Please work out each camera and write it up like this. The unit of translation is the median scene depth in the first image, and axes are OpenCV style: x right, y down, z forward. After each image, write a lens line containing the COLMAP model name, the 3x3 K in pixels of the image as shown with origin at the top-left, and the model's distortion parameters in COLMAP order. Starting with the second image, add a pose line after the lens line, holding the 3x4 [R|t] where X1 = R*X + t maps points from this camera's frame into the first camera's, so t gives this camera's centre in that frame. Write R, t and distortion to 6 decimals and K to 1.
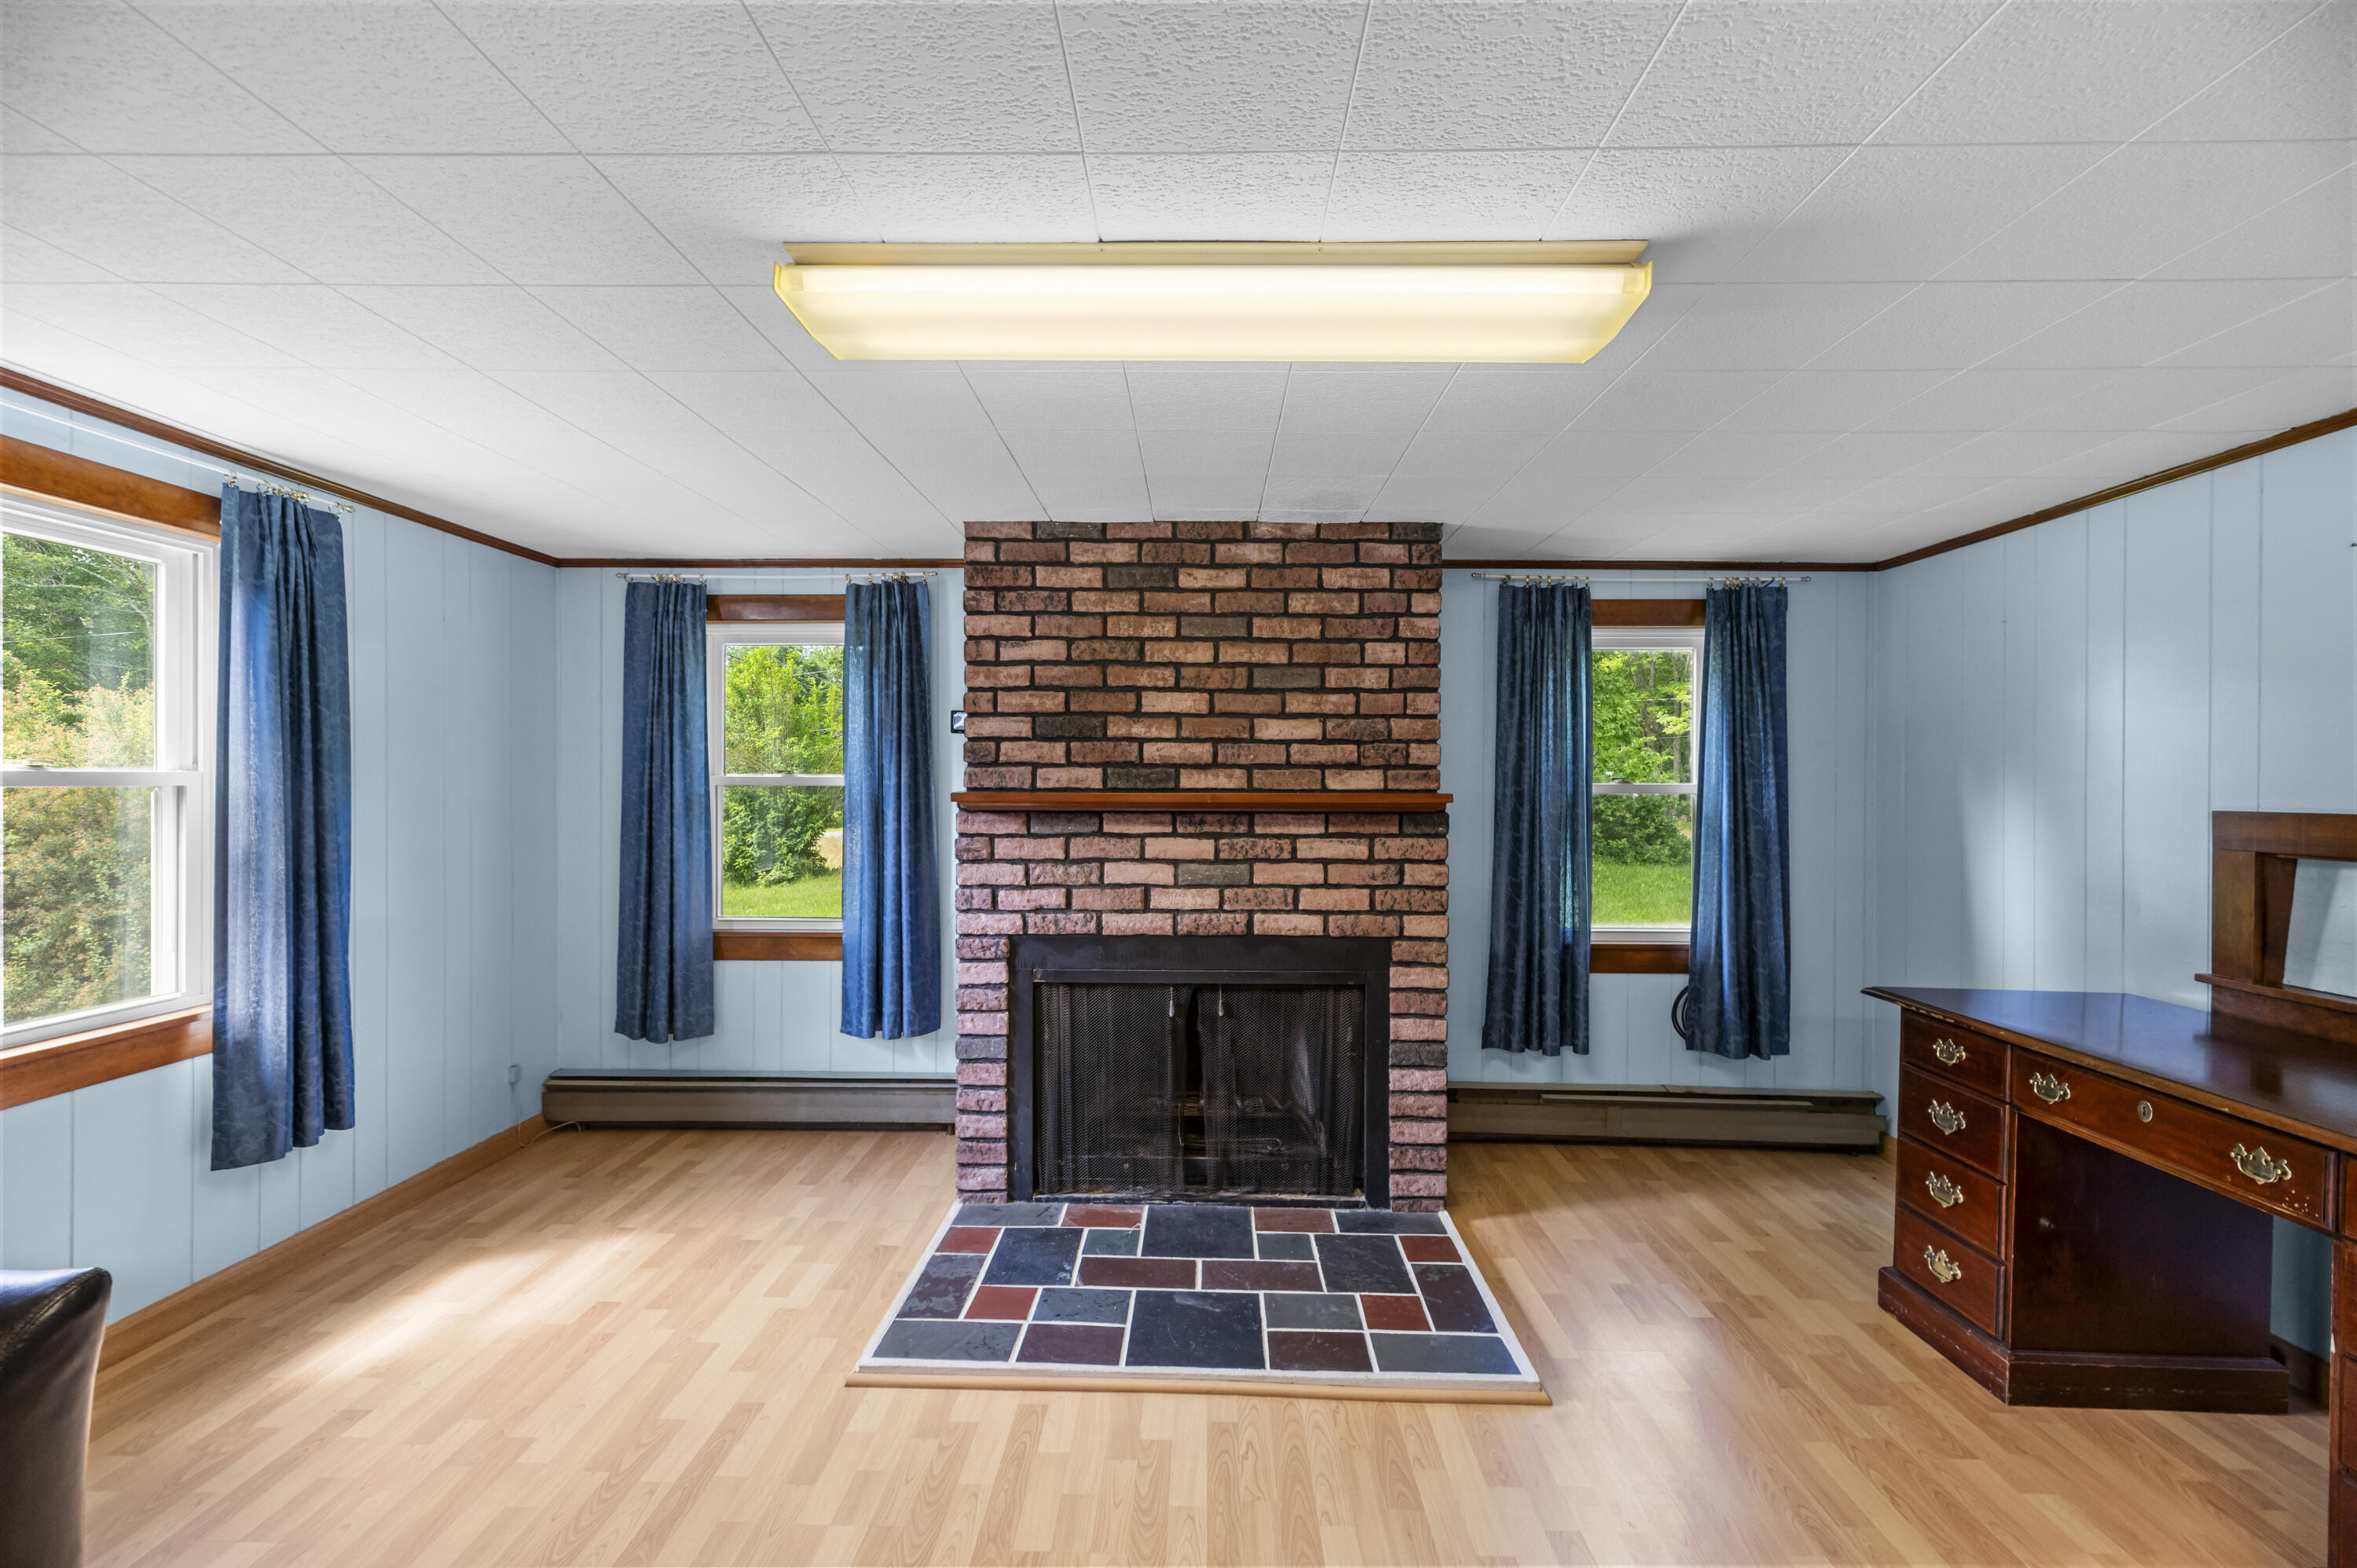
lens RADIAL K [[951.1, 0, 1198.1], [0, 951.1, 782.1], [0, 0, 1]] dist [-0.000115, 0.002145]
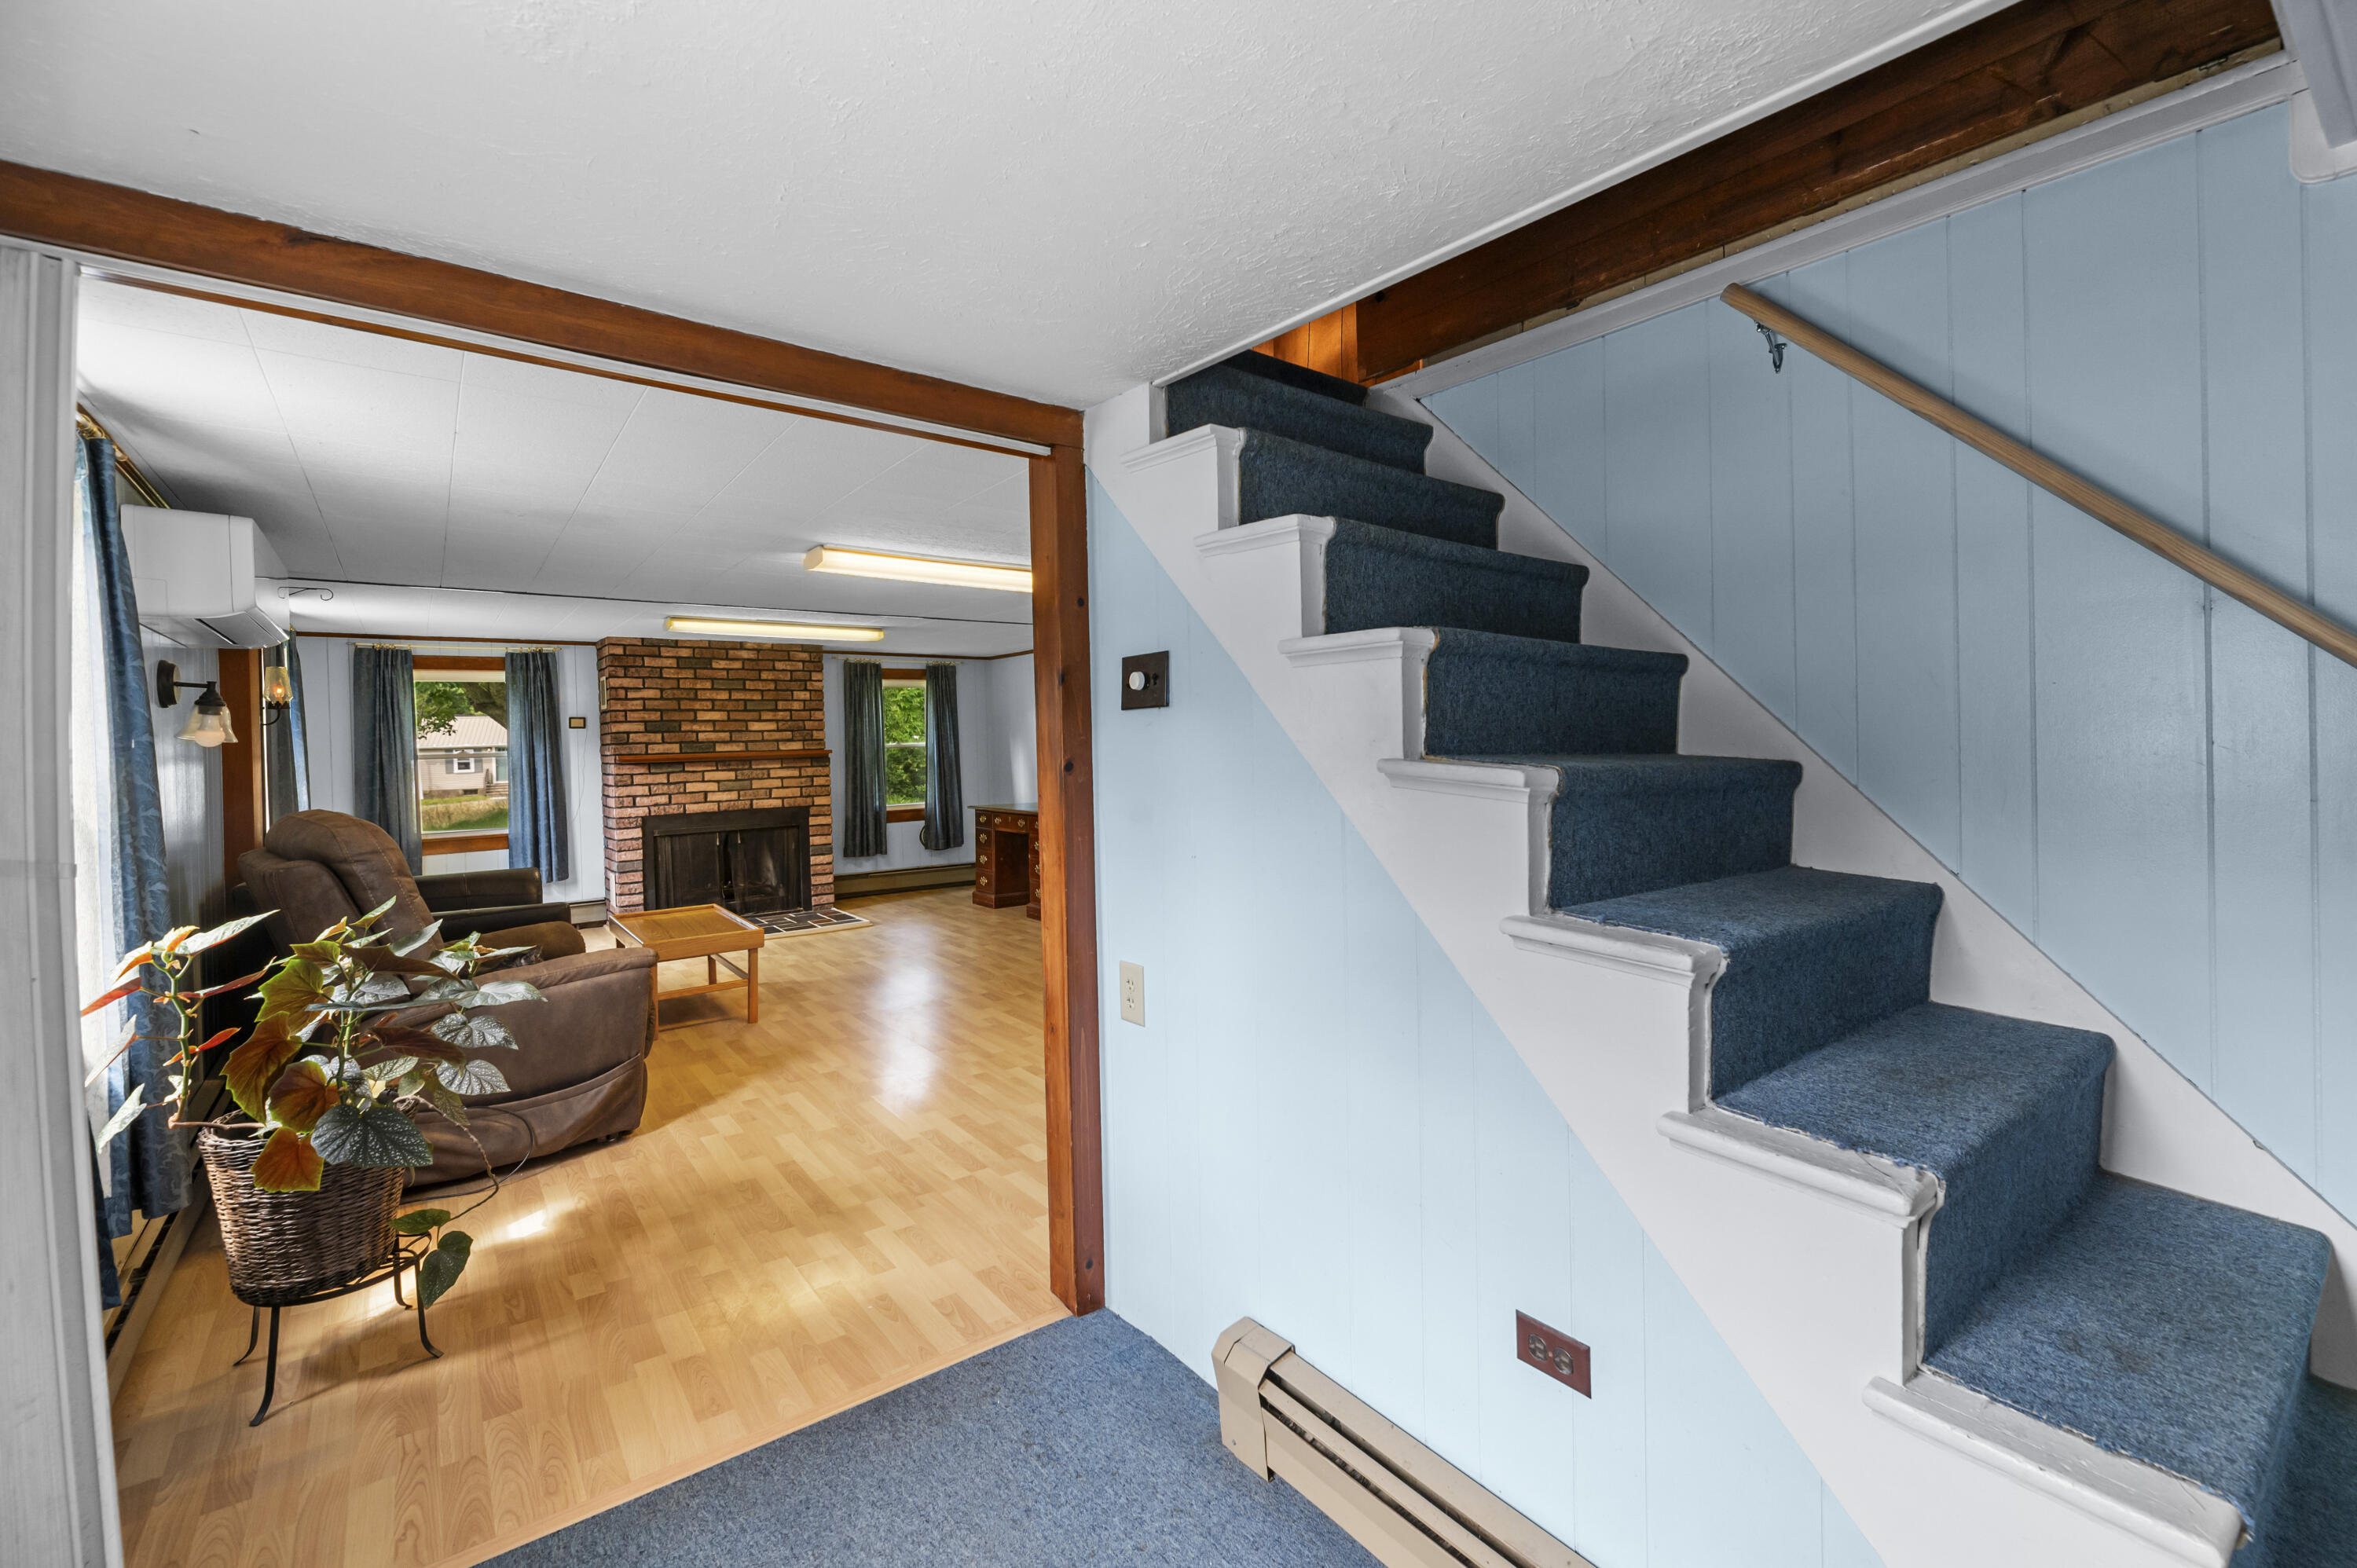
lens RADIAL K [[1003.0, 0, 1182.0], [0, 1003.0, 758.6], [0, 0, 1]] dist [-0.002296, 0.001167]
pose [[0.791207, -0.038095, 0.610361, -0.636090], [0.030346, 0.999274, 0.023032, 0.001992], [-0.610795, 0.000299, 0.791789, -1.729347]]
